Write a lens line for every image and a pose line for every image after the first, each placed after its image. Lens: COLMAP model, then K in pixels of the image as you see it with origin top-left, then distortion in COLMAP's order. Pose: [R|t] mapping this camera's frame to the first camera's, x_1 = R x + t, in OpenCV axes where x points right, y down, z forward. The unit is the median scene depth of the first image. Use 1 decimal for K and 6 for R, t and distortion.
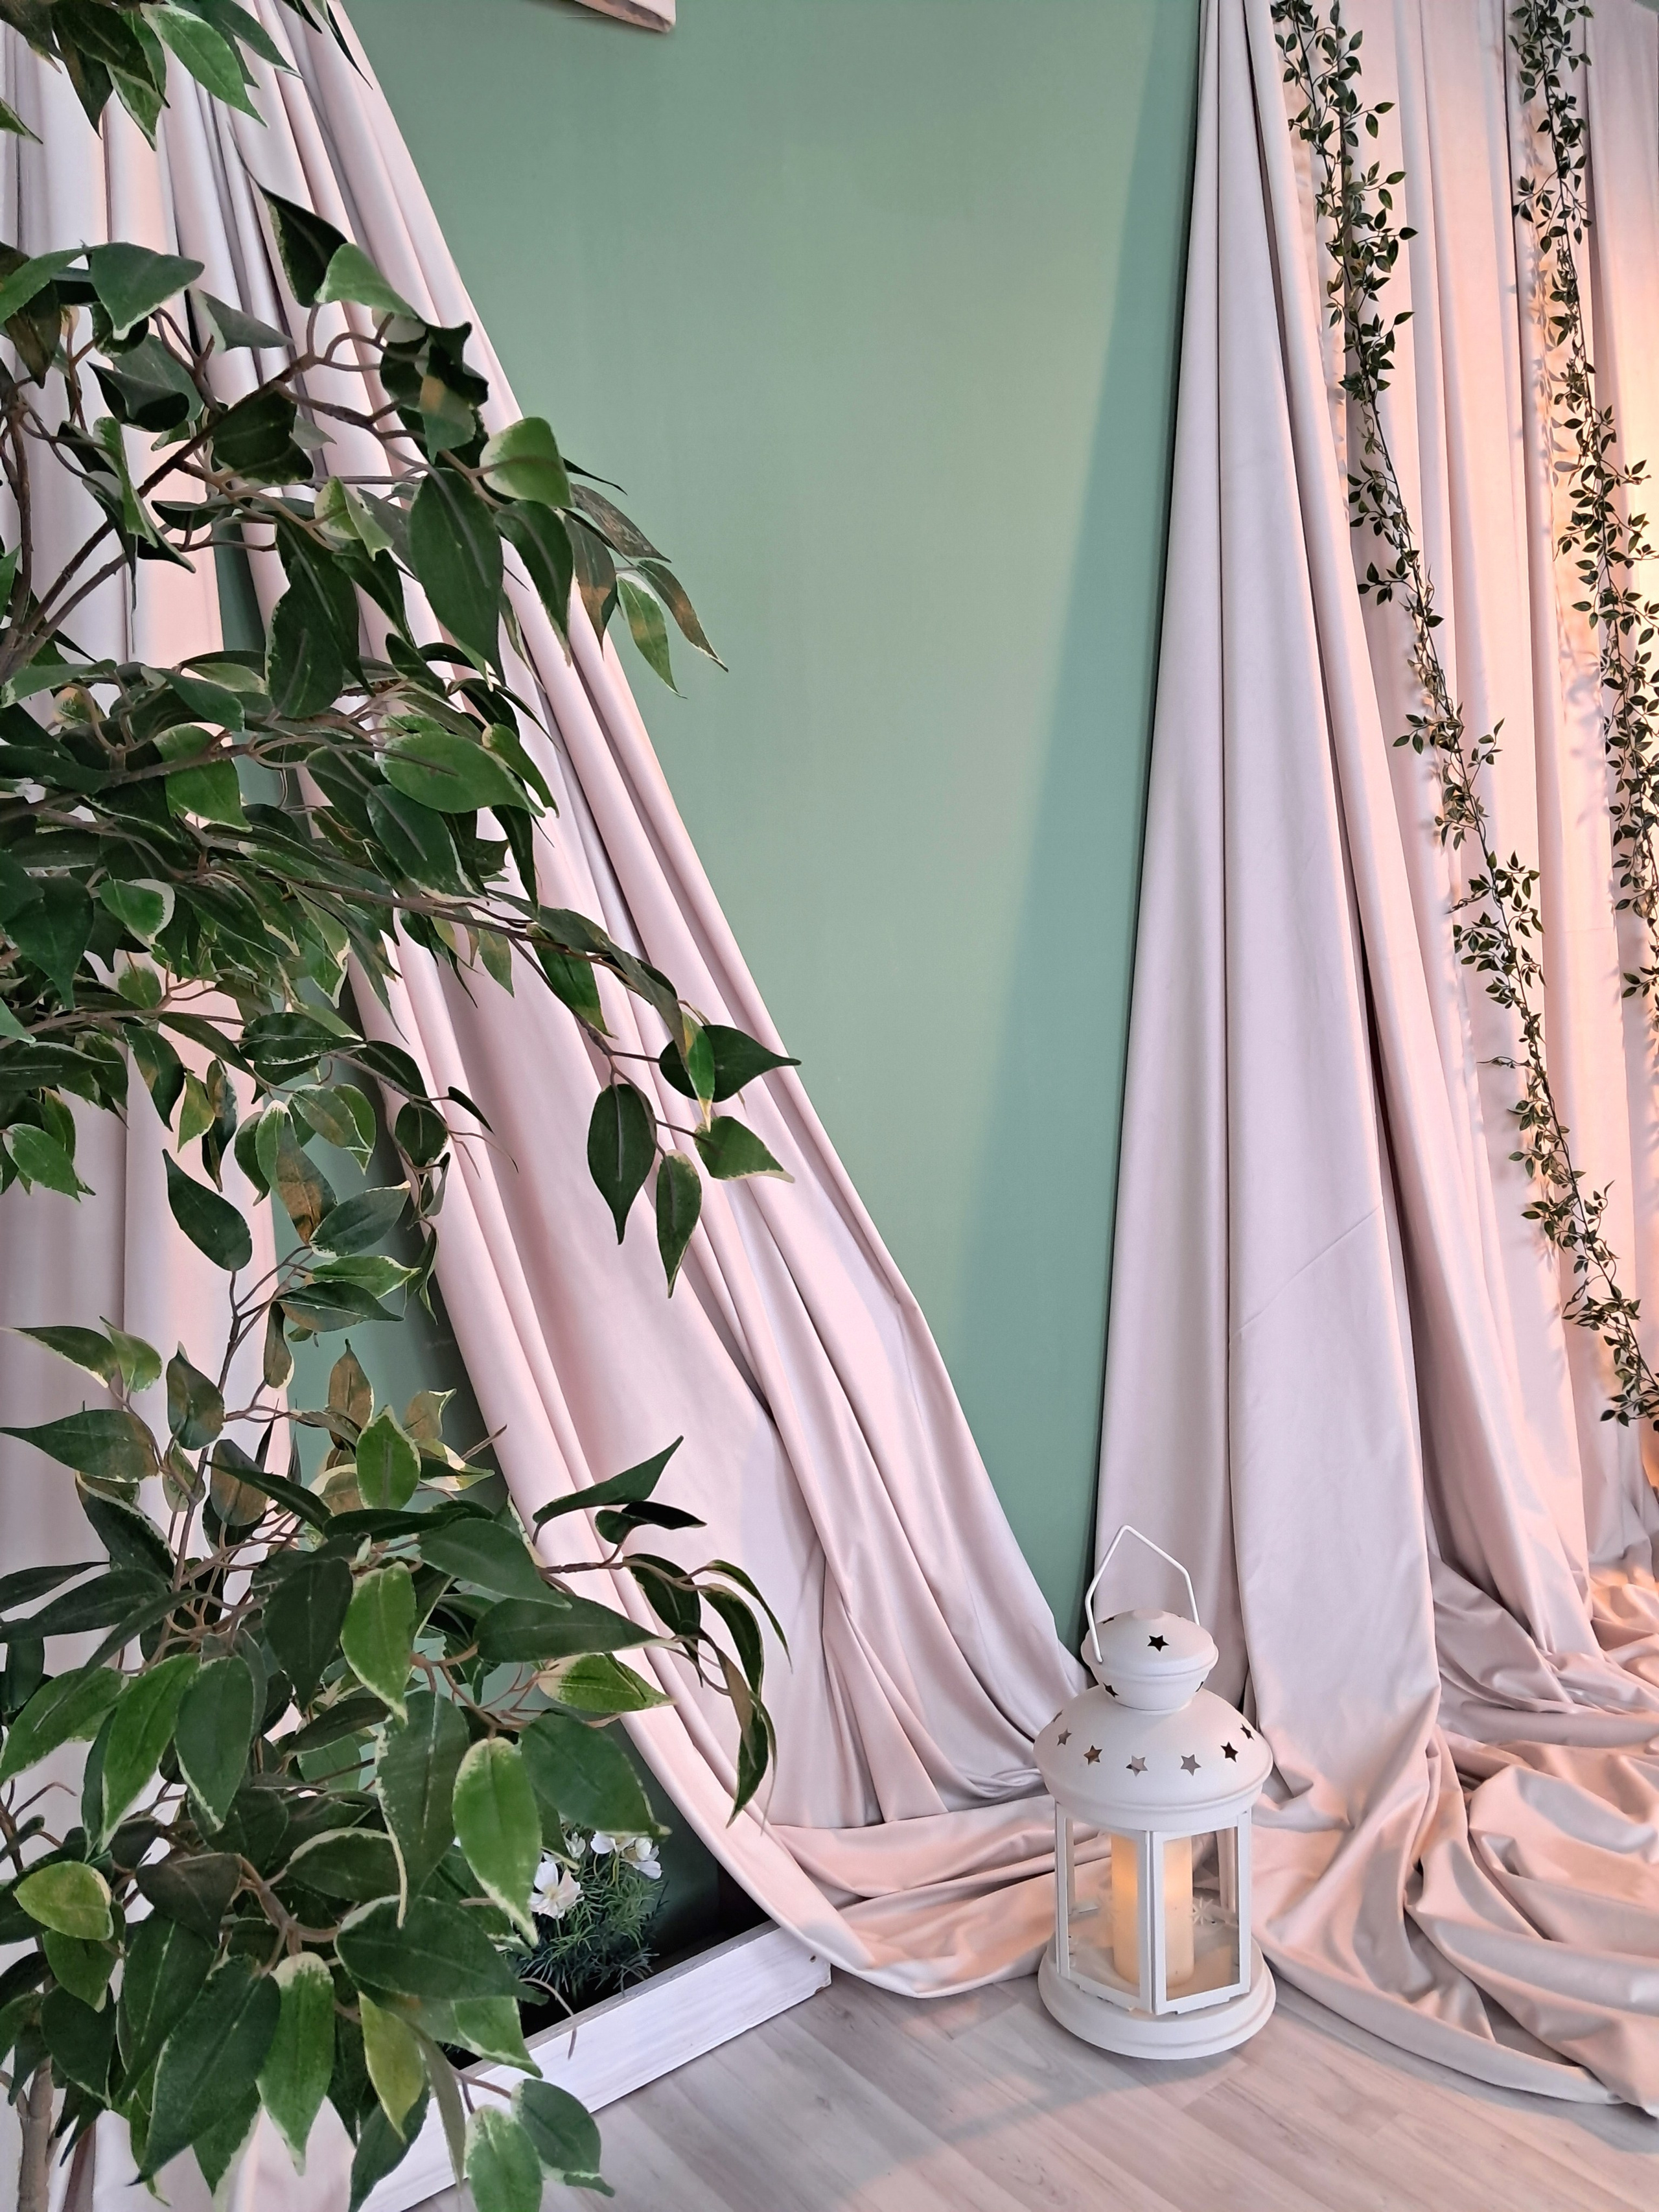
lens RADIAL K [[1751.0, 0, 839.7], [0, 1751.0, 1101.9], [0, 0, 1]] dist [0.024423, -0.030307]
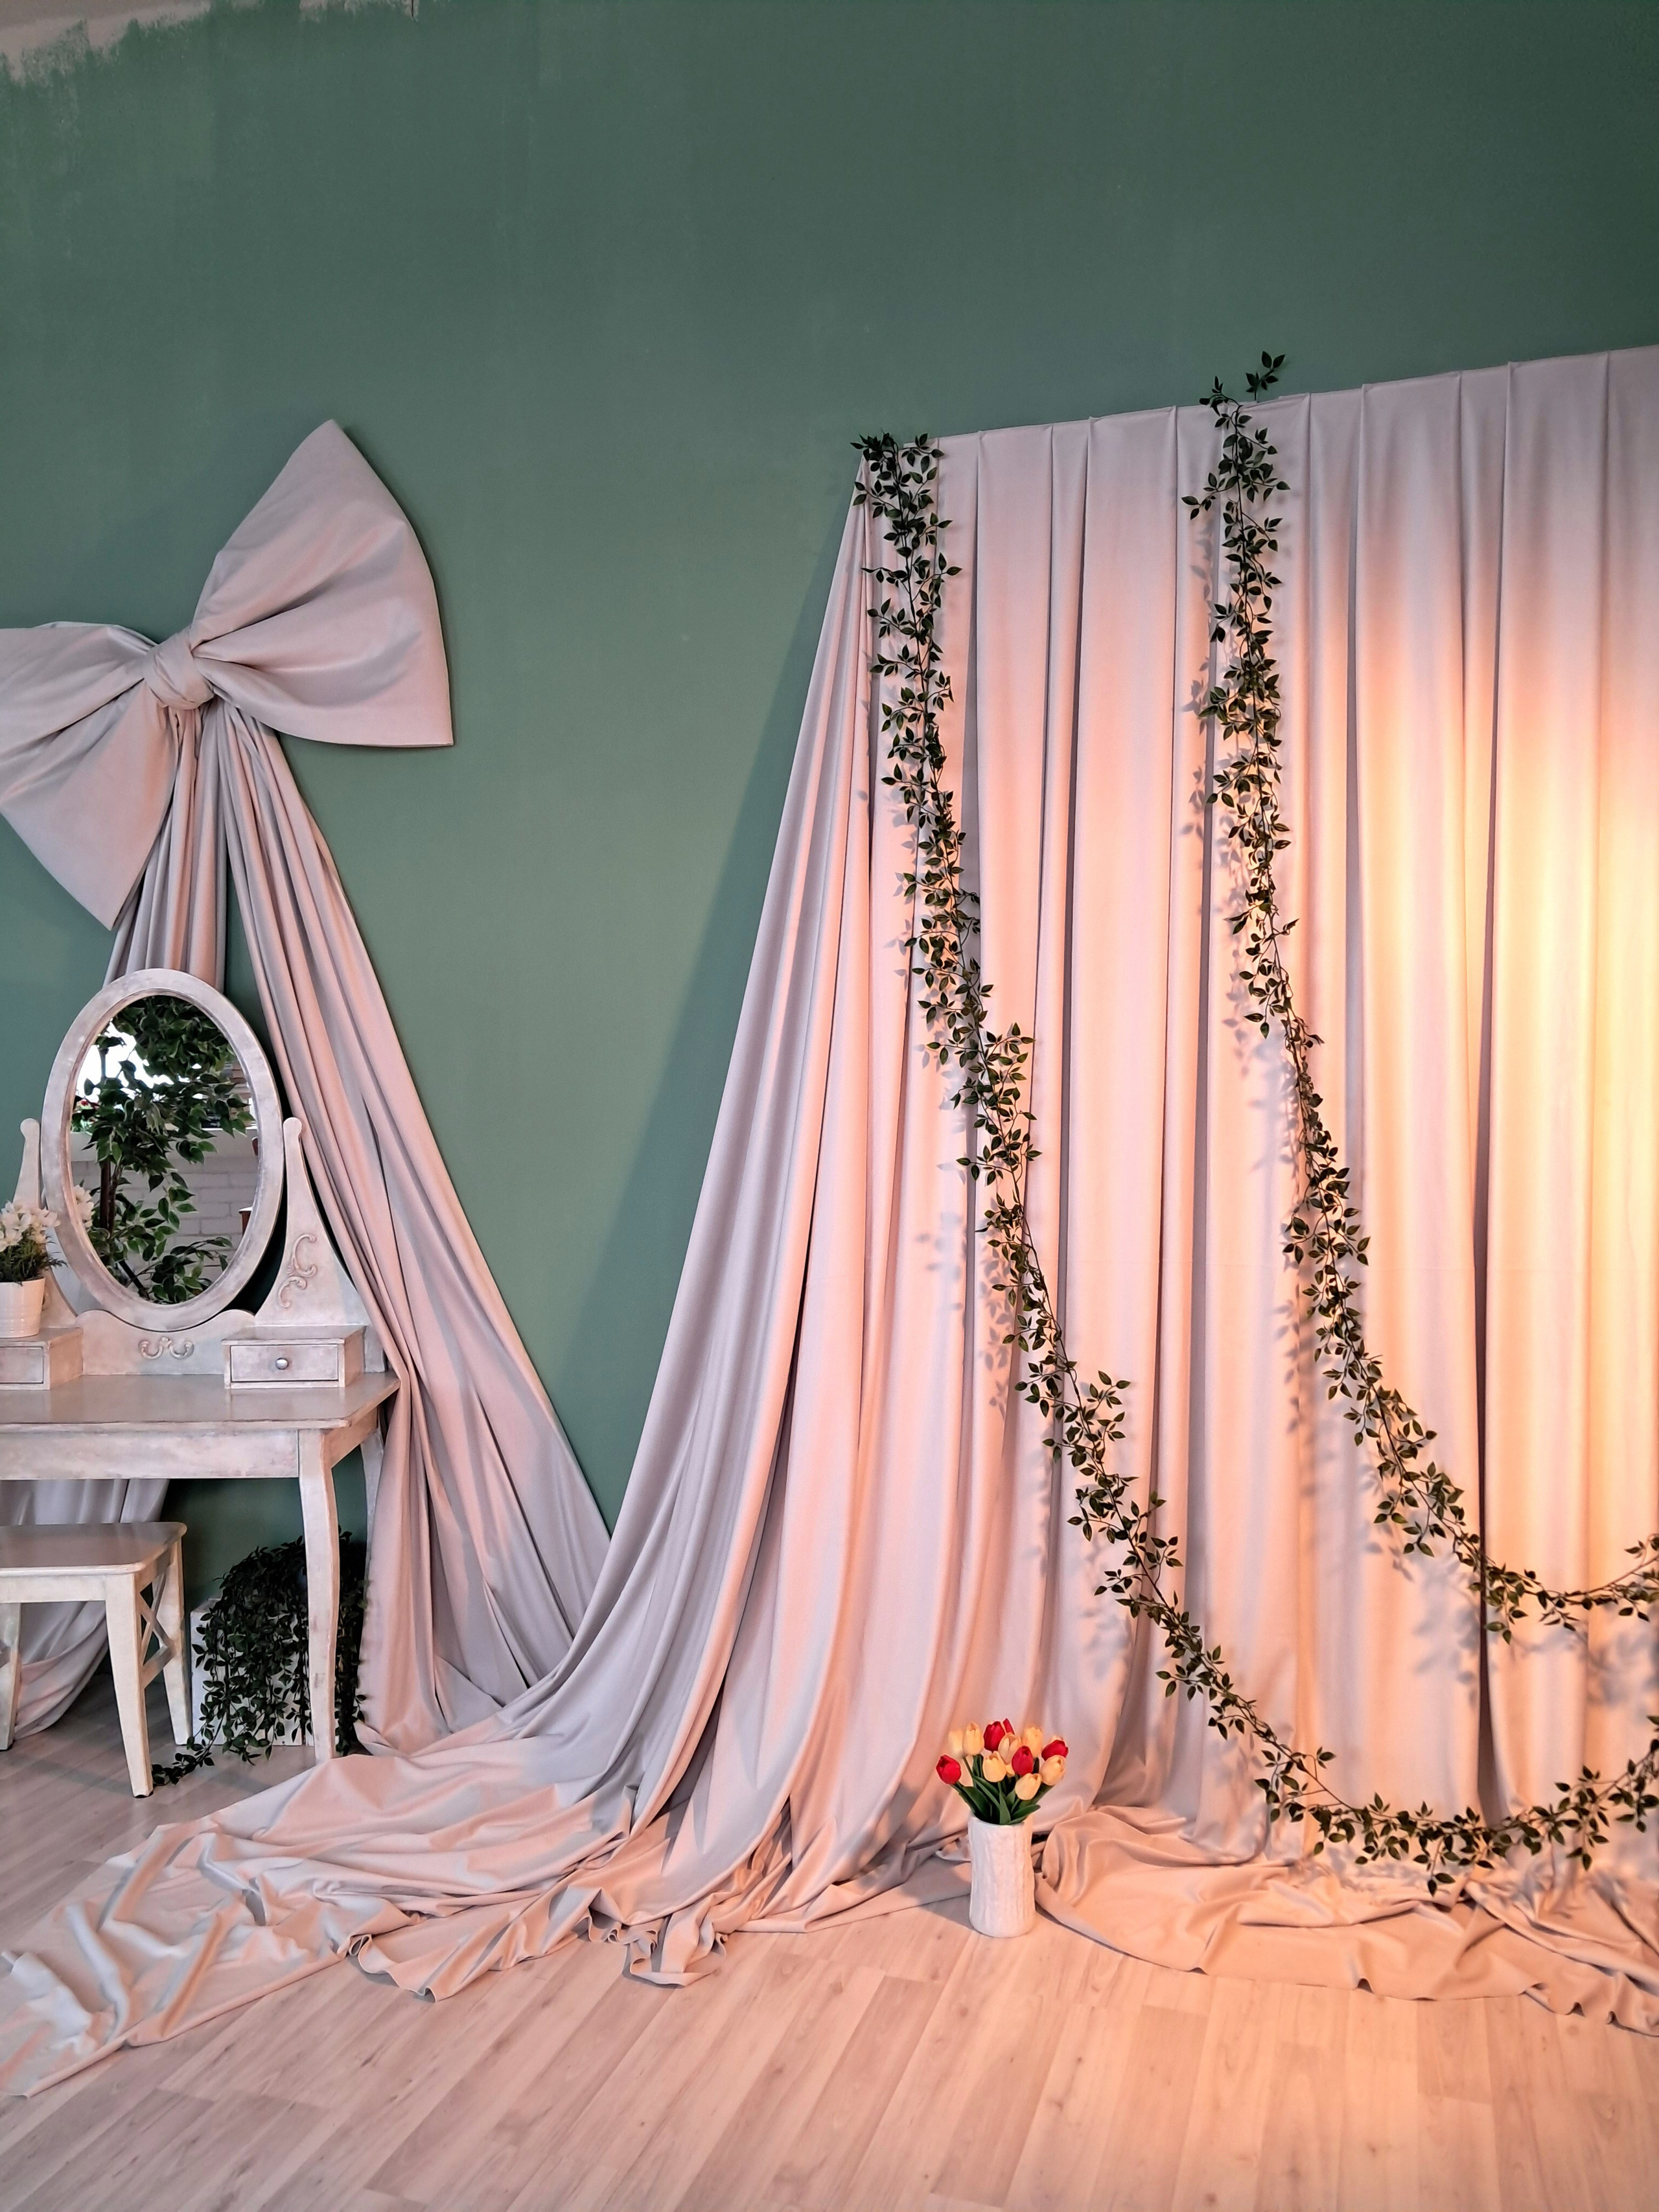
lens RADIAL K [[1751.0, 0, 832.0], [0, 1751.0, 1120.6], [0, 0, 1]] dist [0.024423, -0.030307]
pose [[0.558997, 0.089629, -0.824311, 1.333403], [-0.116675, 0.992752, 0.028822, -0.215708], [0.820920, 0.080064, 0.565403, 0.194566]]
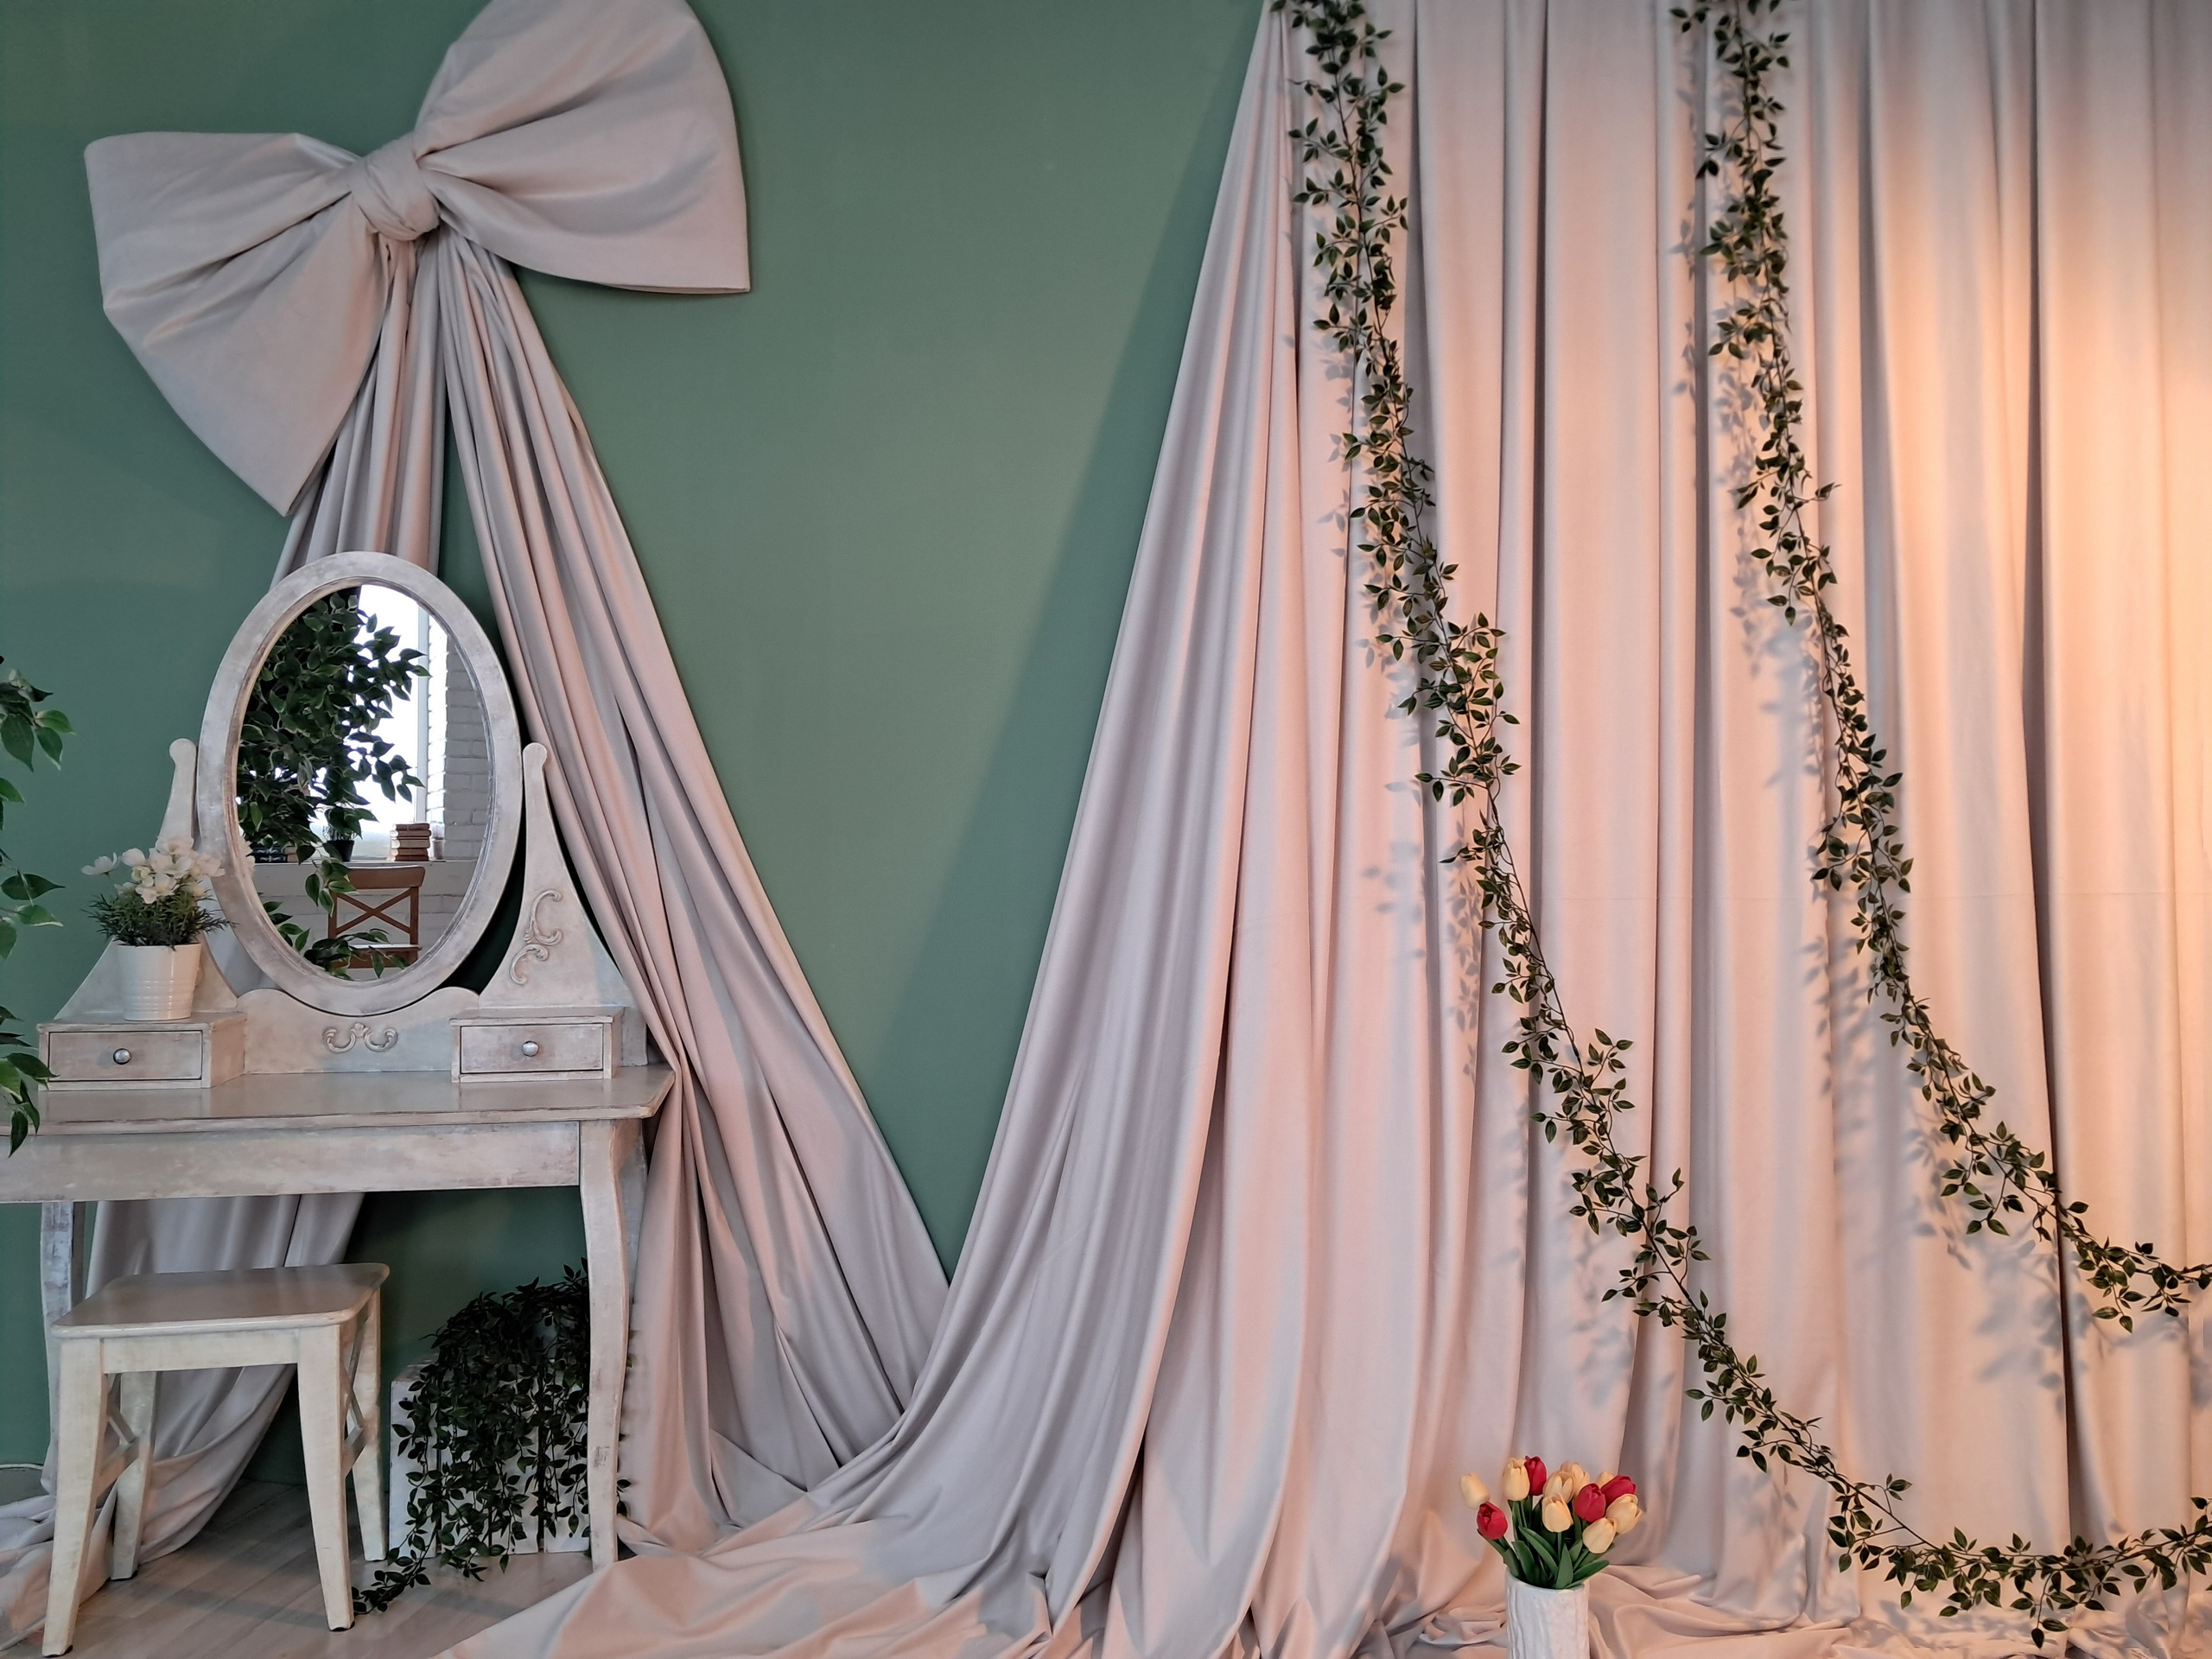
lens RADIAL K [[1751.0, 0, 1107.9], [0, 1751.0, 806.2], [0, 0, 1]] dist [0.024423, -0.030307]
pose [[0.677839, 0.042174, -0.734000, 0.985332], [-0.118174, 0.991622, -0.052155, -0.065605], [0.725651, 0.122093, 0.677144, 0.145366]]
